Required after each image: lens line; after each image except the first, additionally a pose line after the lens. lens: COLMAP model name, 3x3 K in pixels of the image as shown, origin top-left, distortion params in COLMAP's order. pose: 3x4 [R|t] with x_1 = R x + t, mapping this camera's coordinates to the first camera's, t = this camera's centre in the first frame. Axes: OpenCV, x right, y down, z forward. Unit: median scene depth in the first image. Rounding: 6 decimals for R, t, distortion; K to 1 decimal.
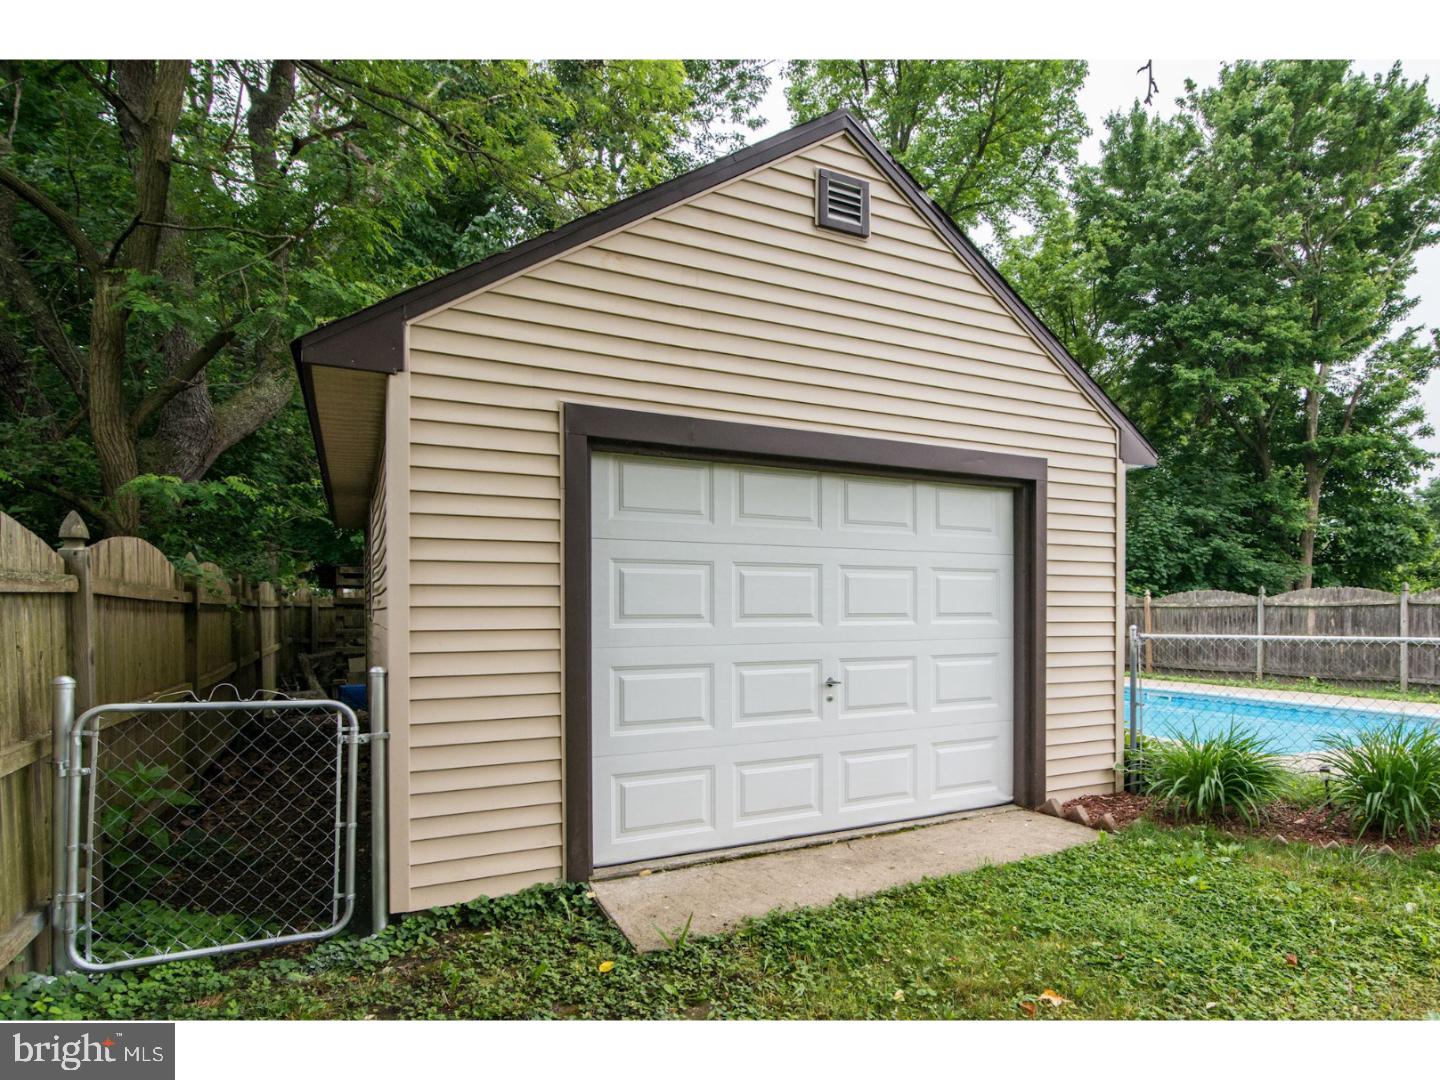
lens RADIAL K [[995.9, 0, 722.6], [0, 995.9, 613.7], [0, 0, 1]] dist [-0.001186, -0.002437]
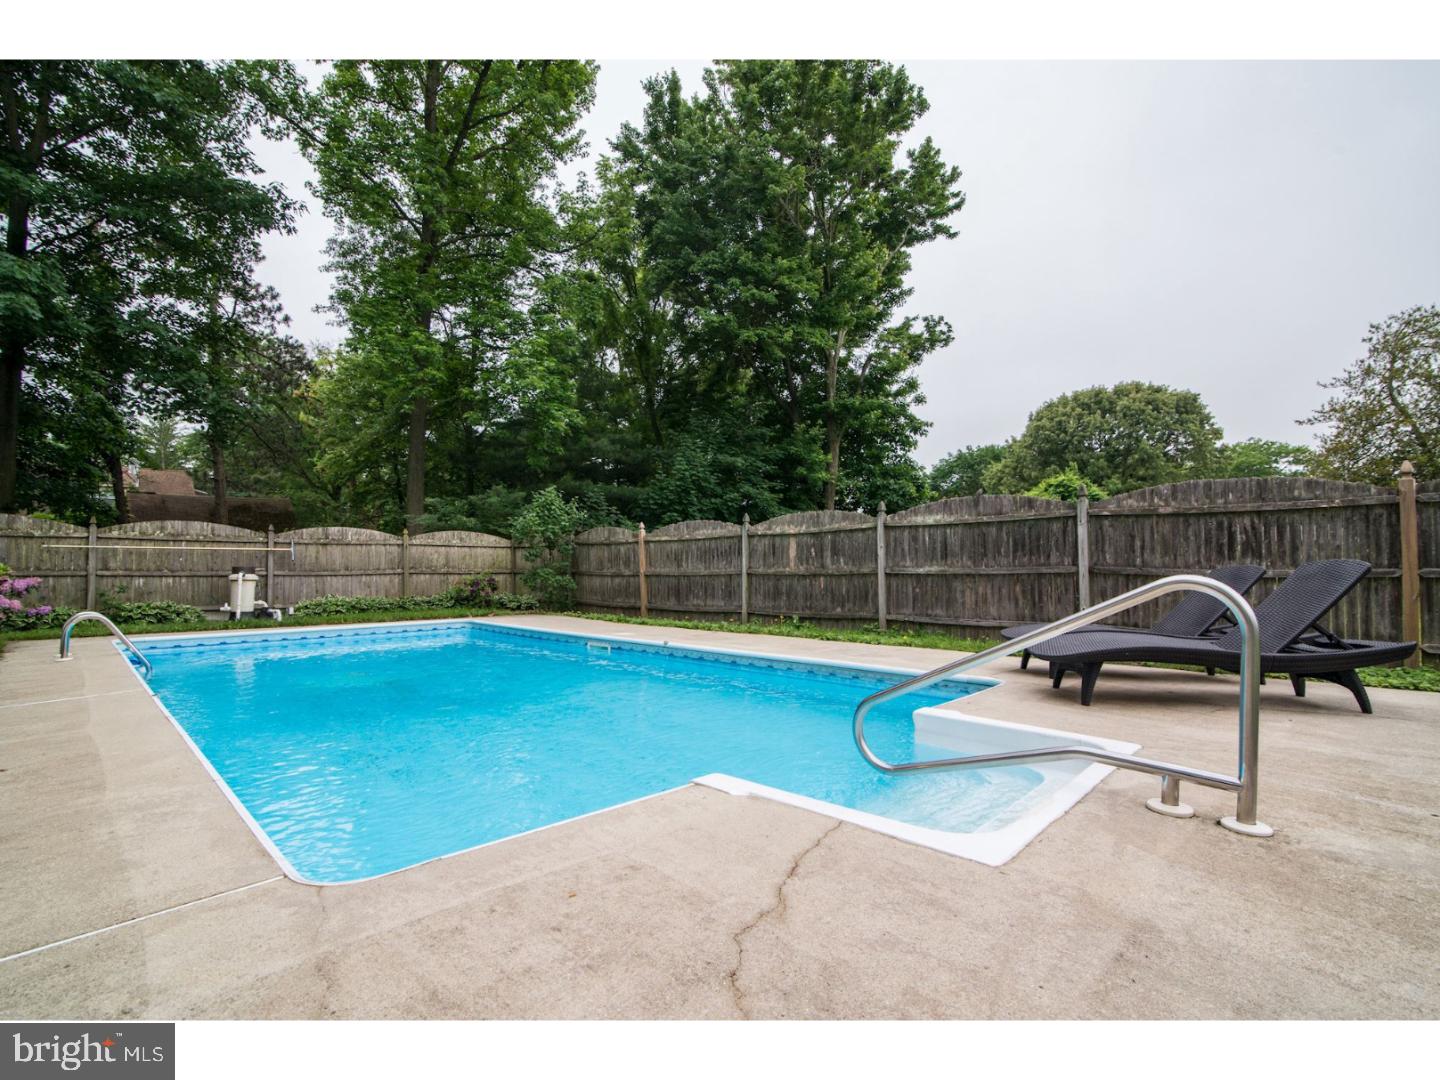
lens RADIAL K [[669.8, 0, 722.7], [0, 669.8, 546.4], [0, 0, 1]] dist [-0.001181, -0.000592]
pose [[0.956501, 0.006058, 0.291667, 0.268936], [0.009005, 0.998695, -0.050273, 0.023693], [-0.291591, 0.050712, 0.955198, 0.341412]]
